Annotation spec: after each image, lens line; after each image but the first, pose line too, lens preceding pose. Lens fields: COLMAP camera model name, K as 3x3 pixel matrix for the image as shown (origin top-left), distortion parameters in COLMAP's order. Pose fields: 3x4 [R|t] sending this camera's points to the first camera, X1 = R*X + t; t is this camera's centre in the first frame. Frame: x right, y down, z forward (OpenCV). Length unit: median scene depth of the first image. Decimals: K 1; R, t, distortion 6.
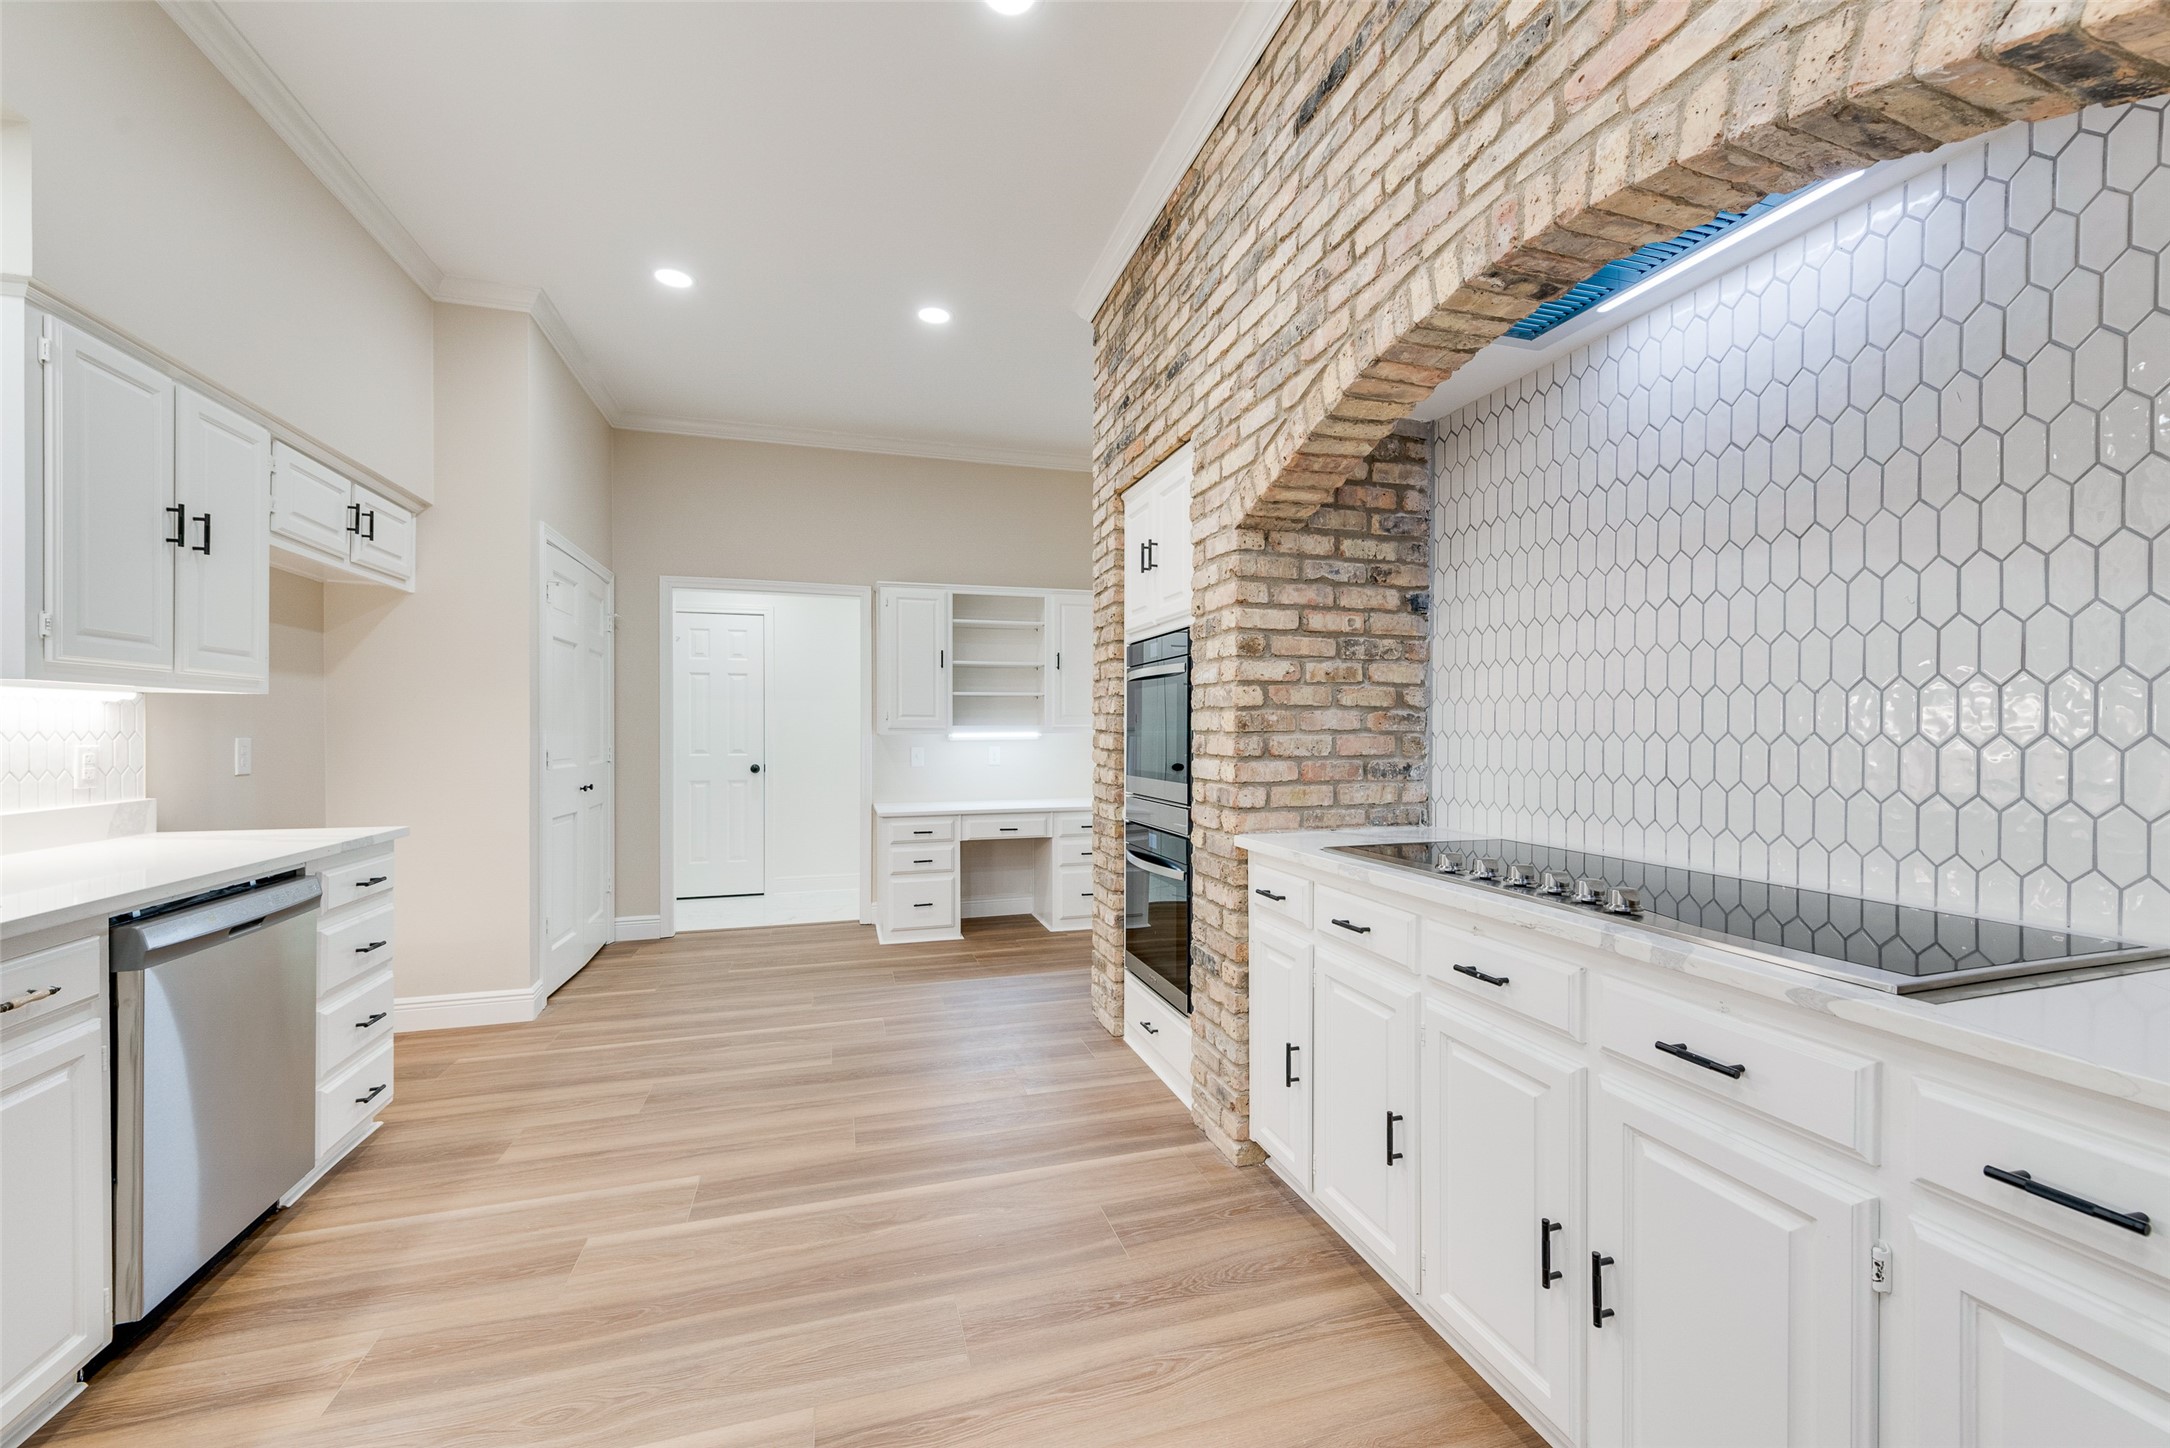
lens RADIAL K [[857.5, 0, 1084.0], [0, 857.5, 735.8], [0, 0, 1]] dist [0.019823, -0.007204]
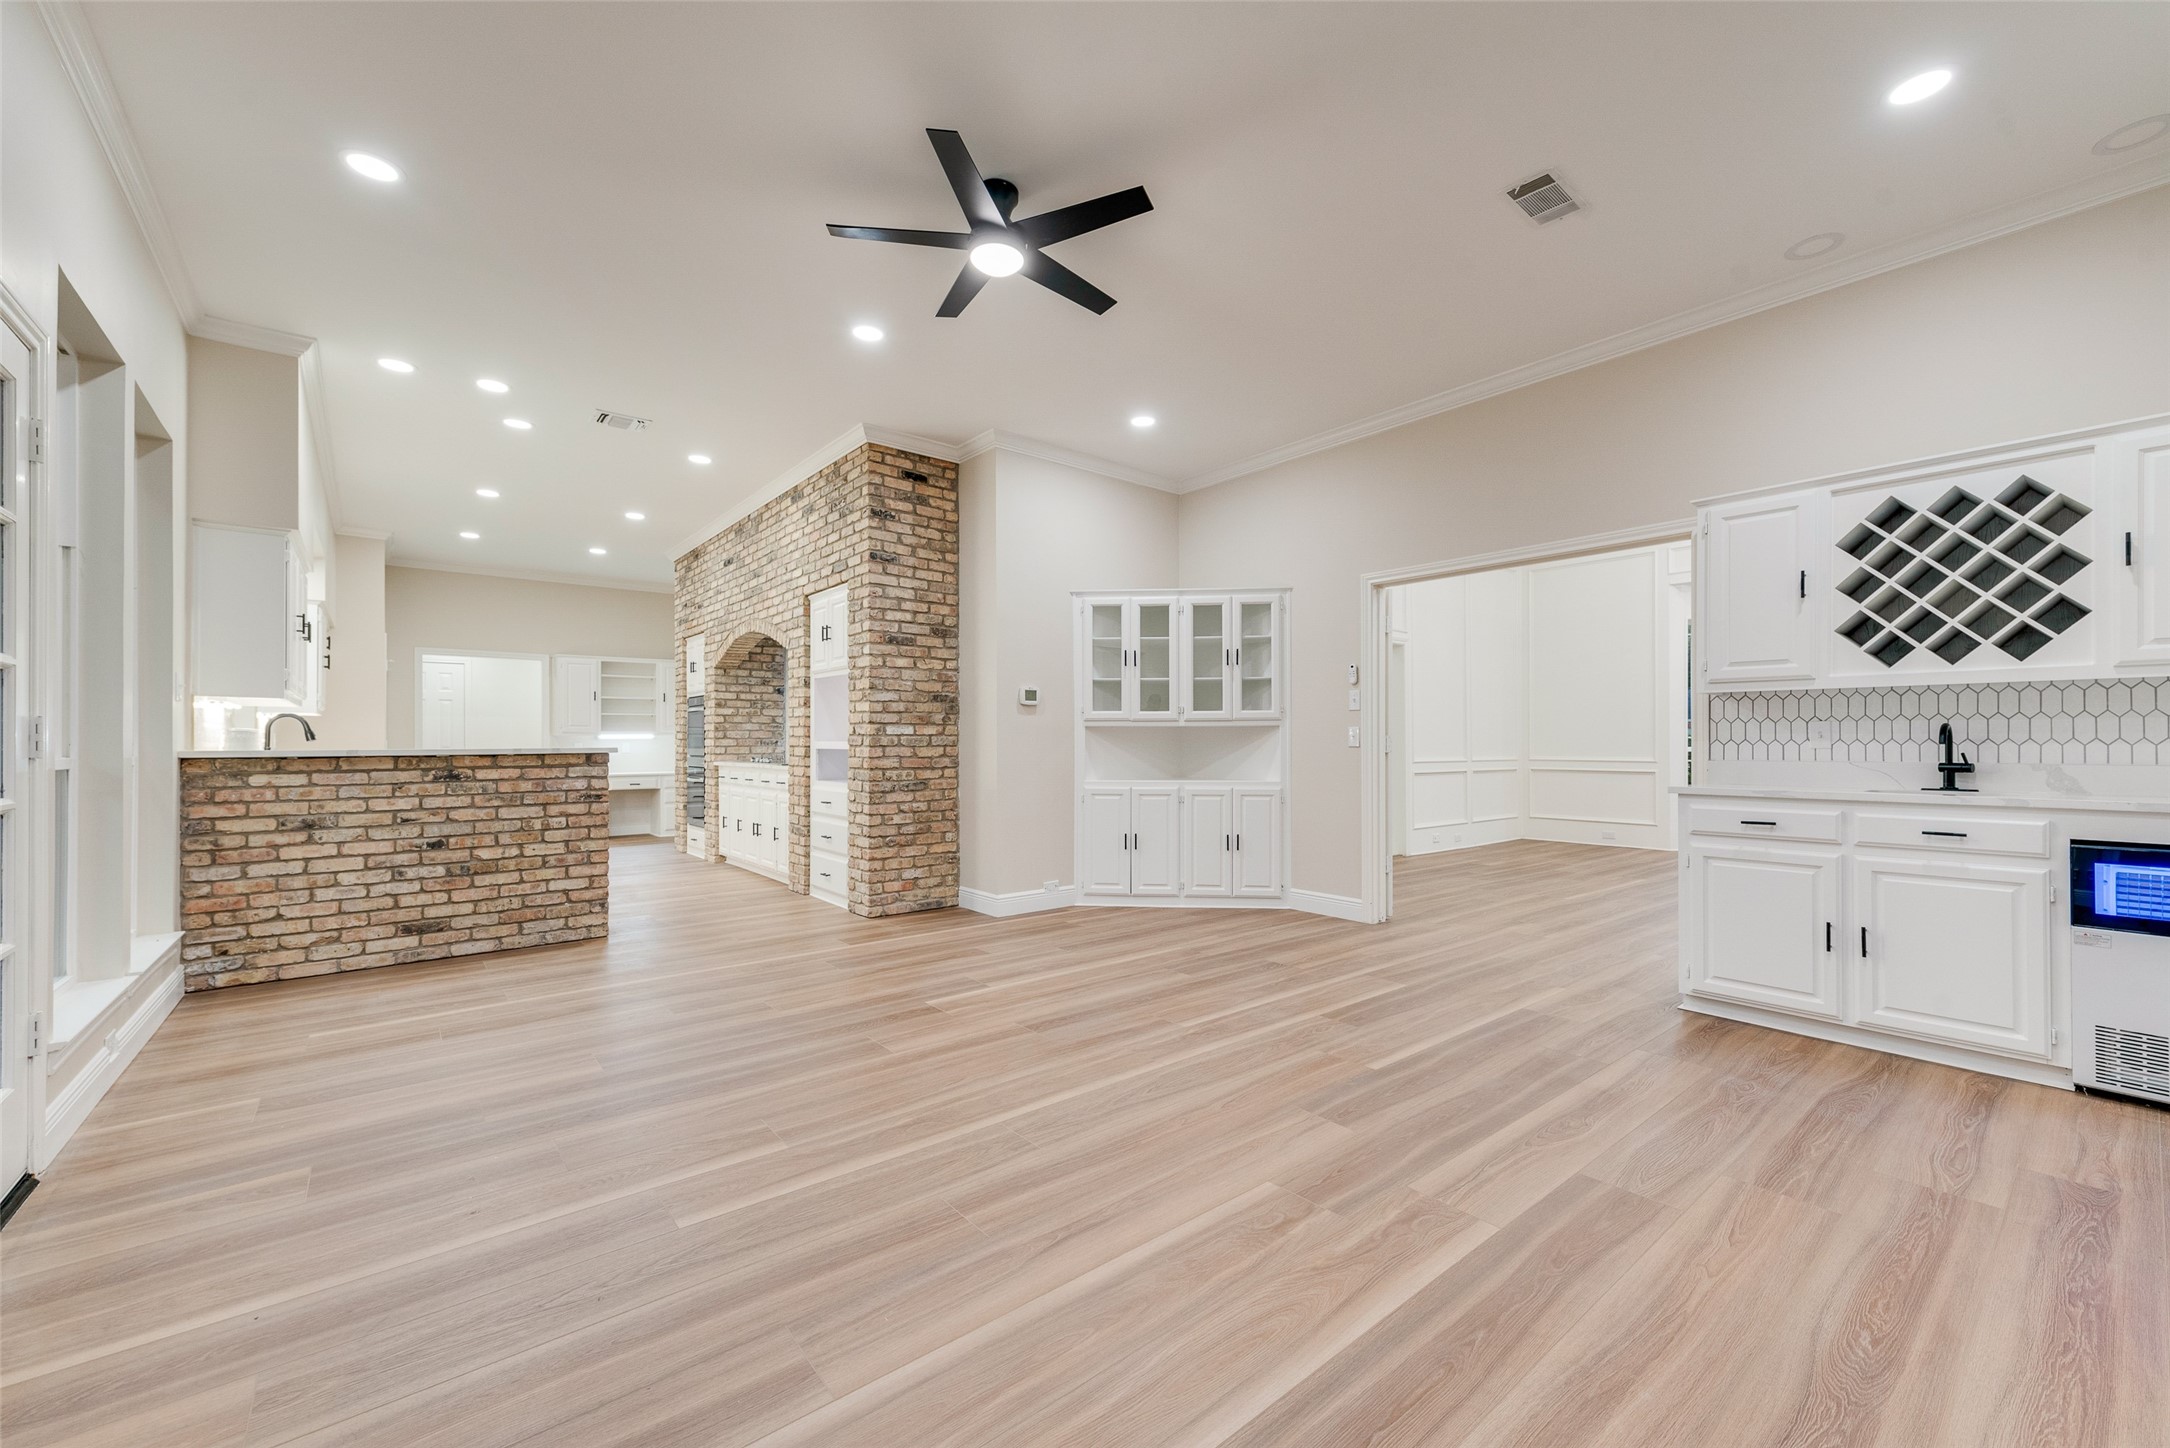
lens RADIAL K [[857.5, 0, 1084.0], [0, 857.5, 735.8], [0, 0, 1]] dist [0.019823, -0.007204]
pose [[0.923375, -0.001209, 0.383897, 0.203978], [0.006892, 0.999886, -0.013427, 0.064795], [-0.383837, 0.015044, 0.923278, -2.378446]]
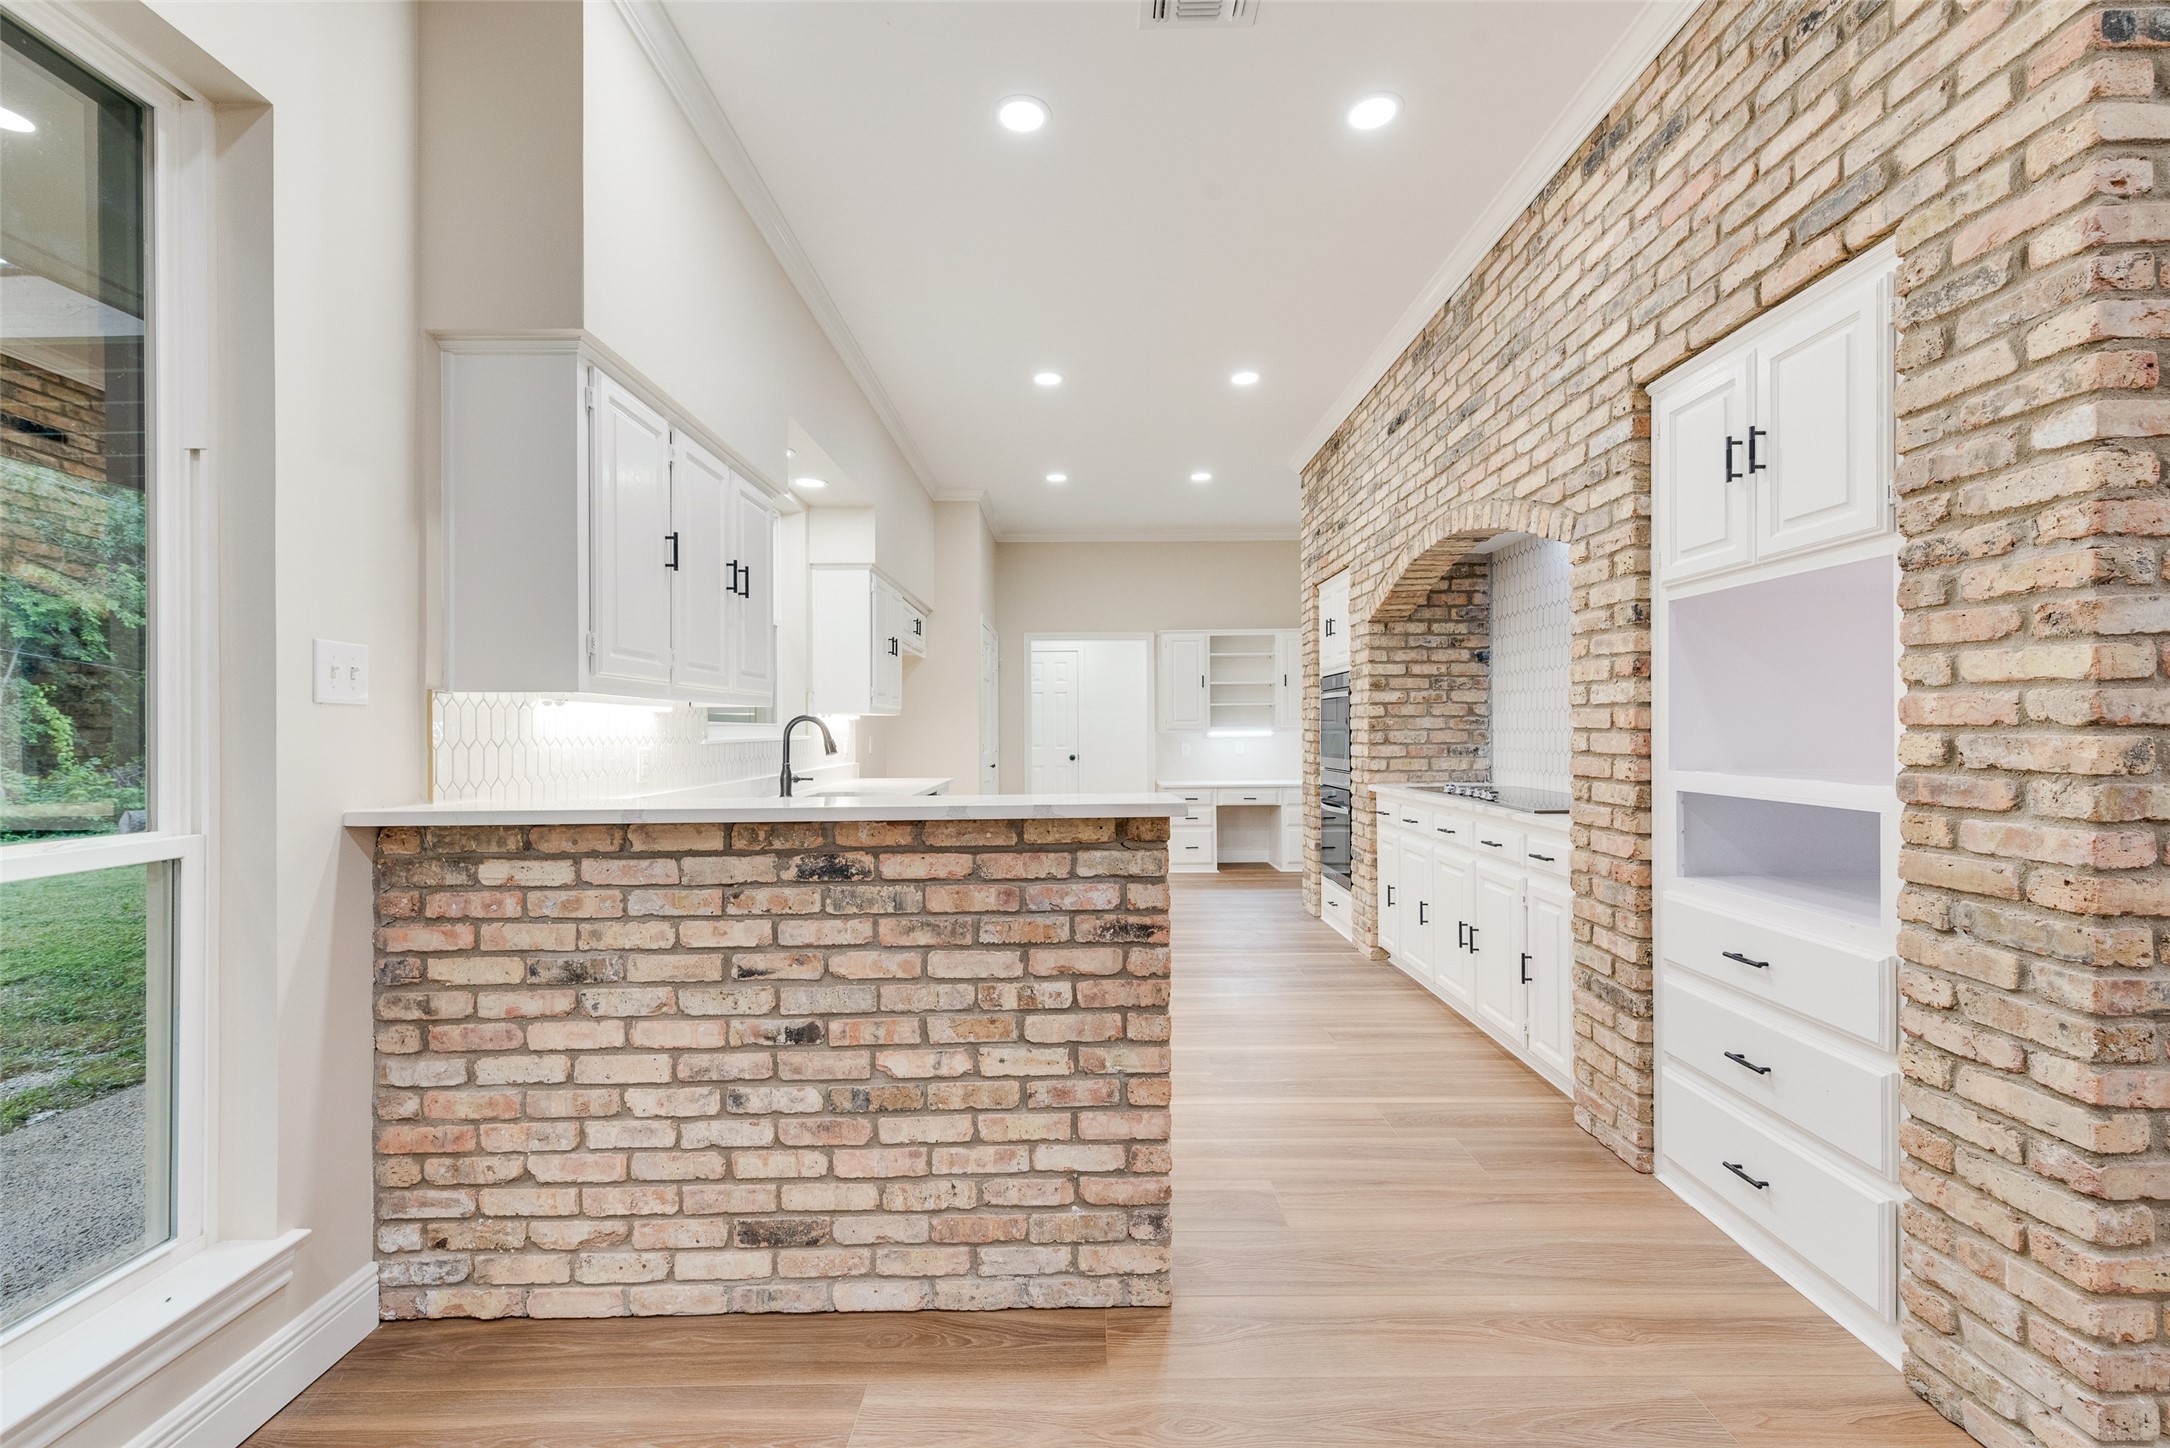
lens RADIAL K [[857.5, 0, 1084.0], [0, 857.5, 735.8], [0, 0, 1]] dist [0.019823, -0.007204]
pose [[0.959855, -0.005705, -0.280440, 0.098690], [0.005877, 0.999983, -0.000226, 0.004410], [0.280437, -0.001431, 0.959871, -0.922241]]
